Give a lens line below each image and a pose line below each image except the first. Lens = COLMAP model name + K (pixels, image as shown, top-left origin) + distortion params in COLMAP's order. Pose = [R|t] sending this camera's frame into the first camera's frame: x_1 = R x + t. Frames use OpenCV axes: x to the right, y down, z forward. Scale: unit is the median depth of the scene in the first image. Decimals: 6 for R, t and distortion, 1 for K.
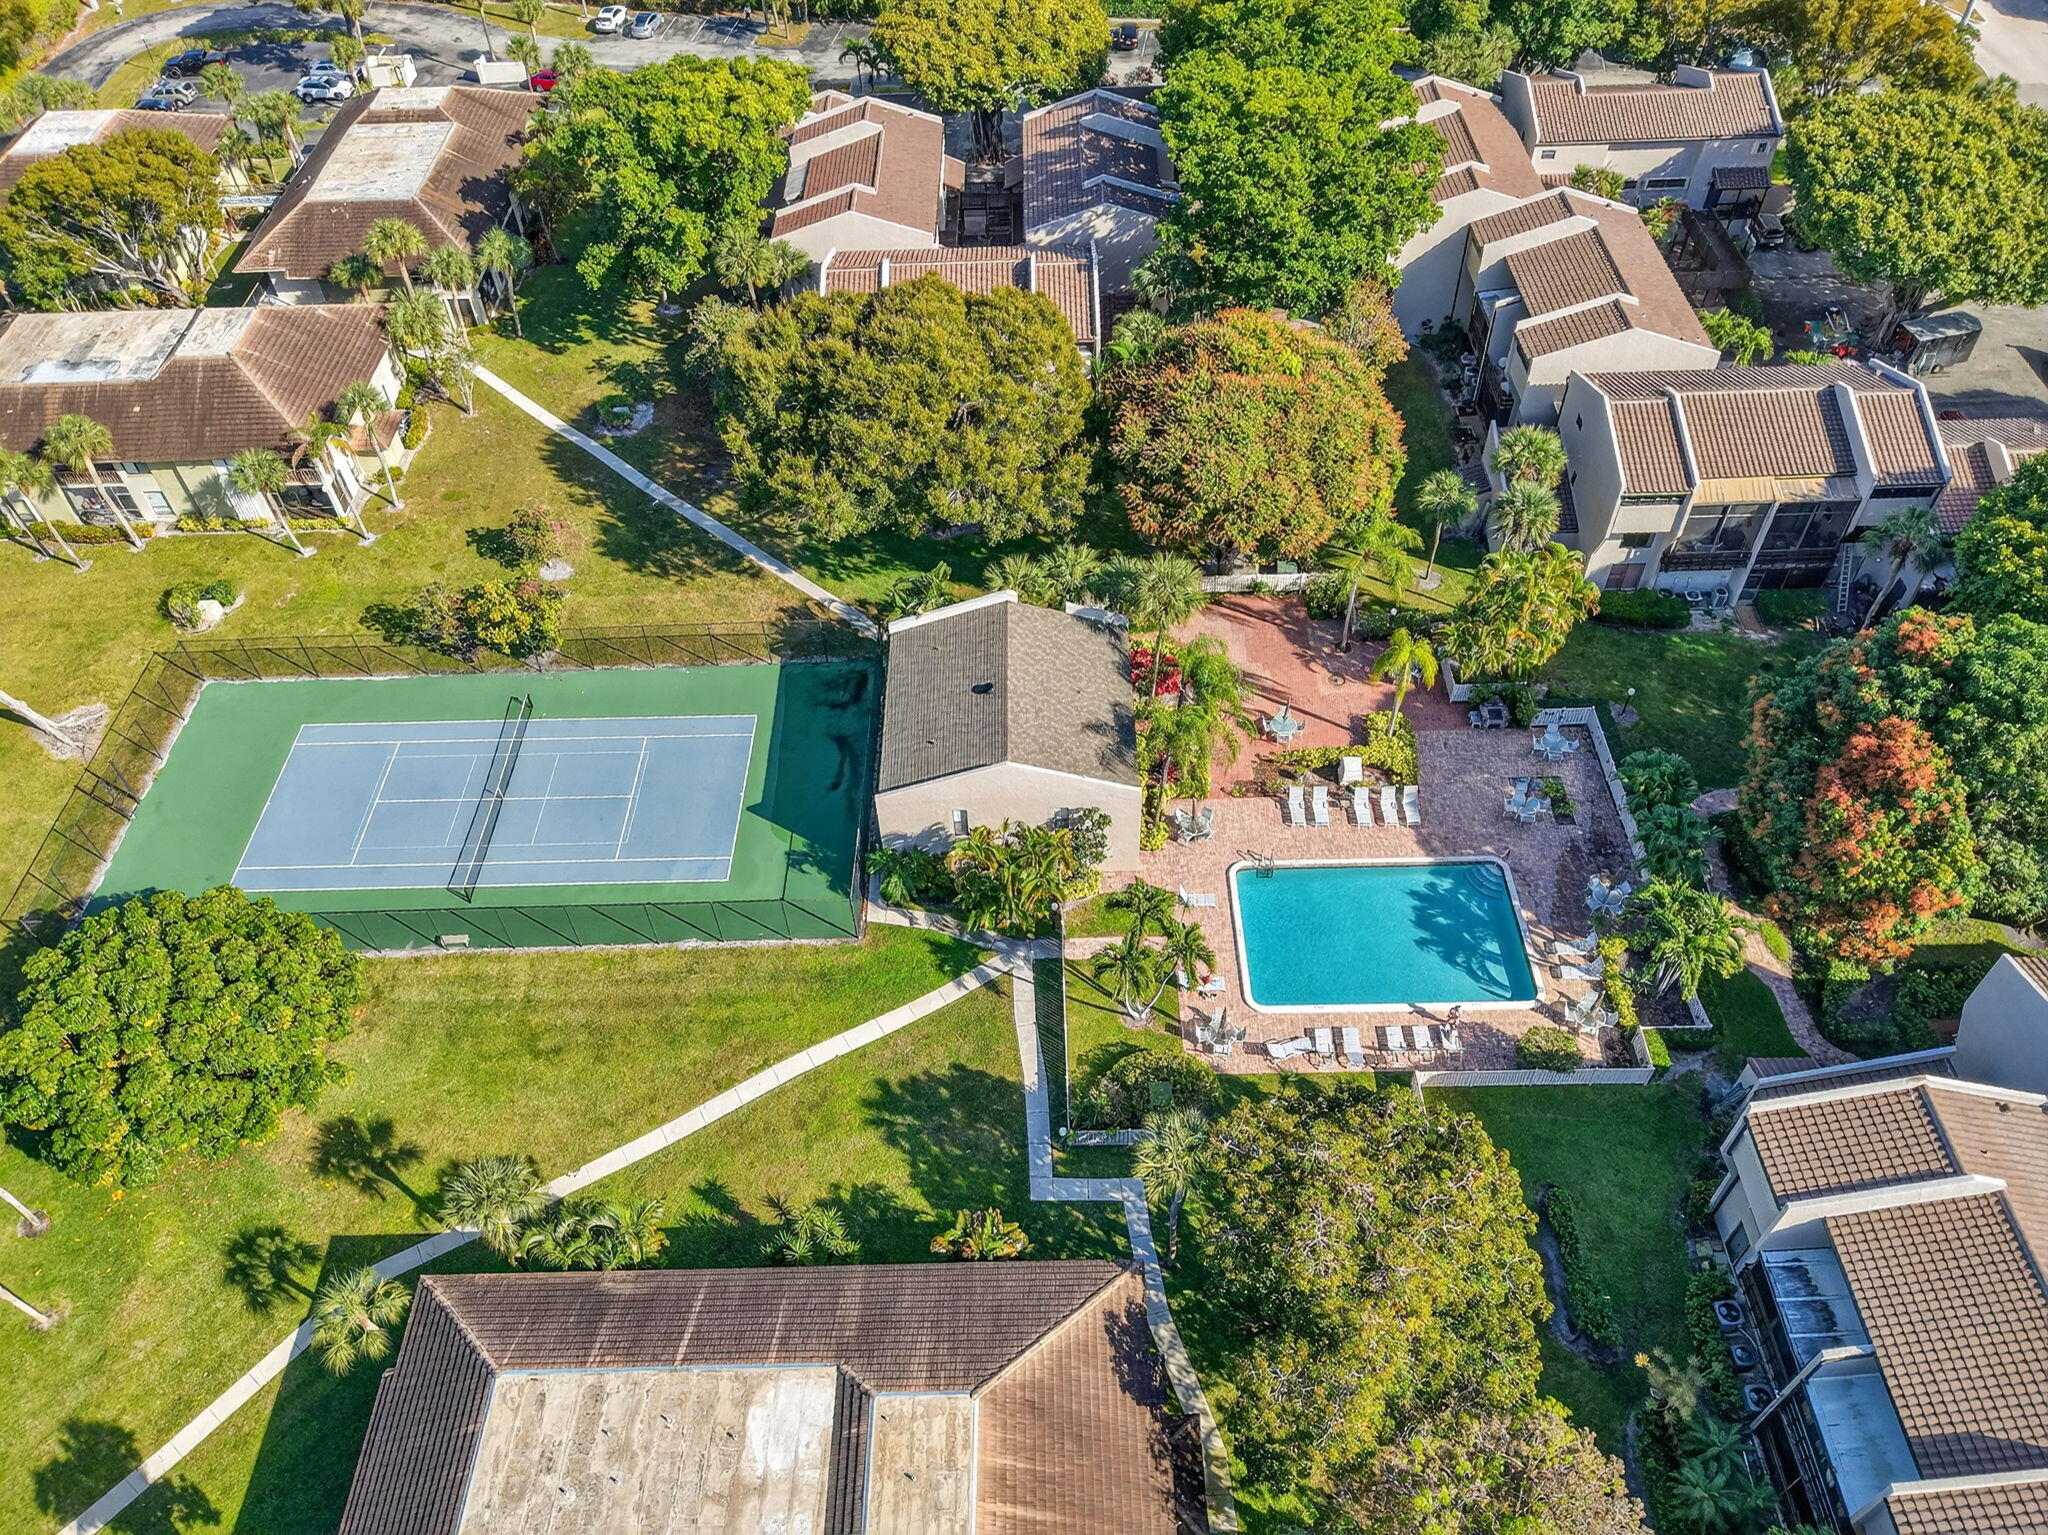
lens RADIAL K [[1414.9, 0, 1024.4], [0, 1414.9, 836.0], [0, 0, 1]] dist [0.051448, -0.040109]
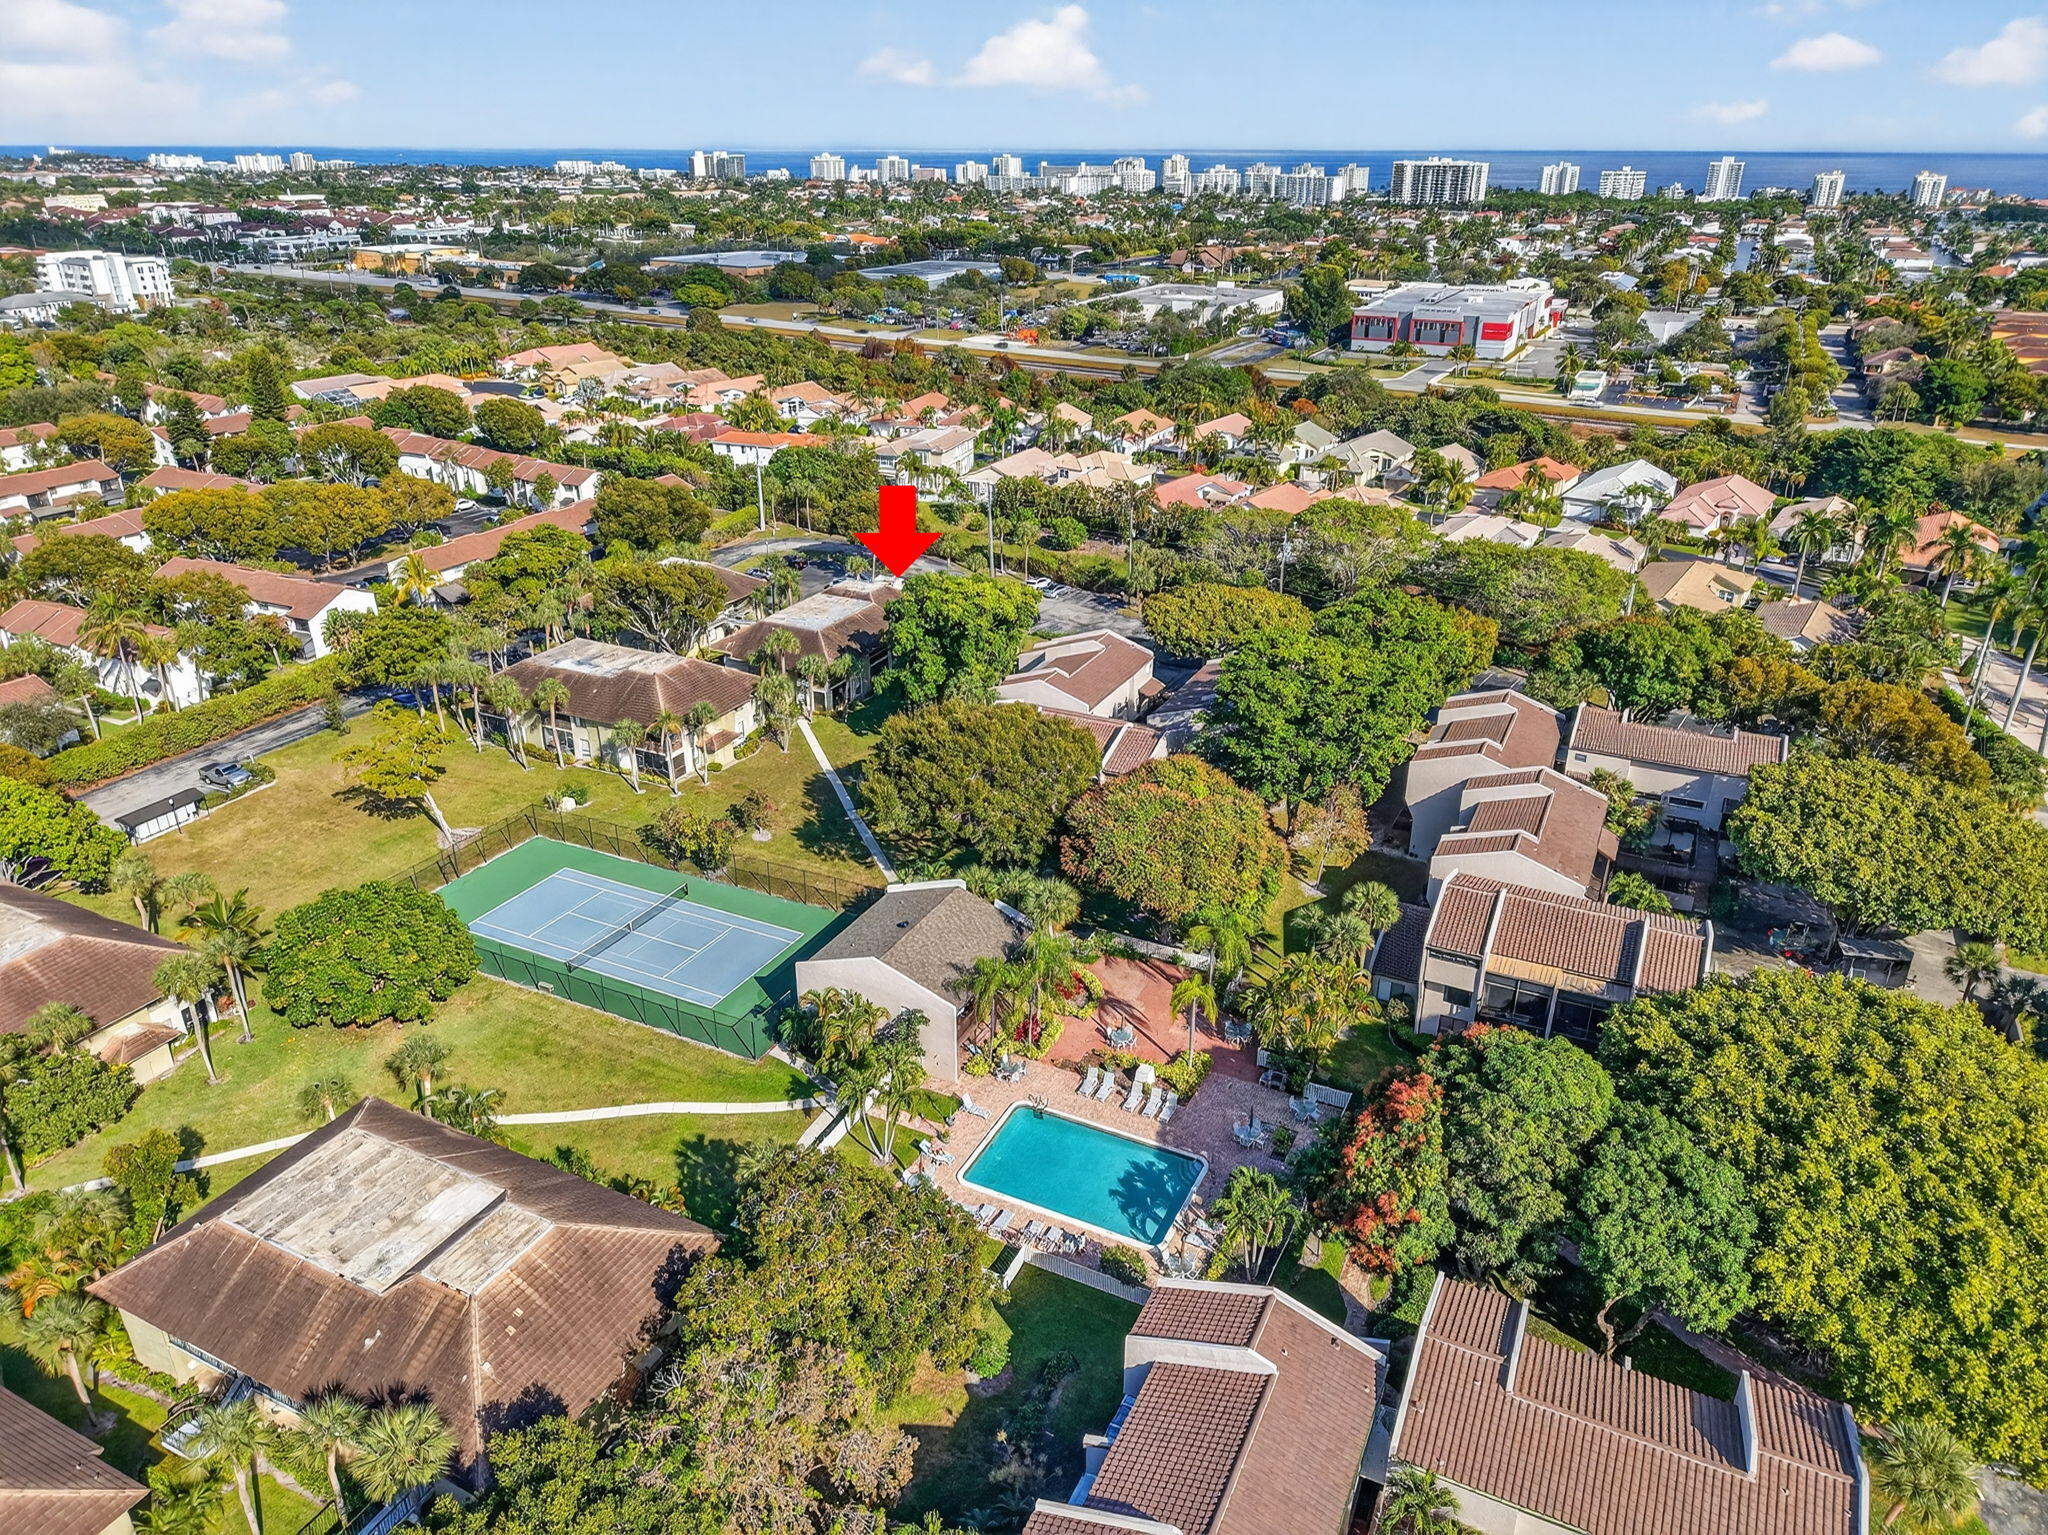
lens RADIAL K [[1414.9, 0, 1024.4], [0, 1414.9, 836.0], [0, 0, 1]] dist [0.051448, -0.040109]
pose [[0.883400, 0.230427, -0.408053, 0.606115], [-0.375739, 0.868643, -0.322922, 0.220351], [0.280043, 0.438591, 0.853940, -0.219224]]
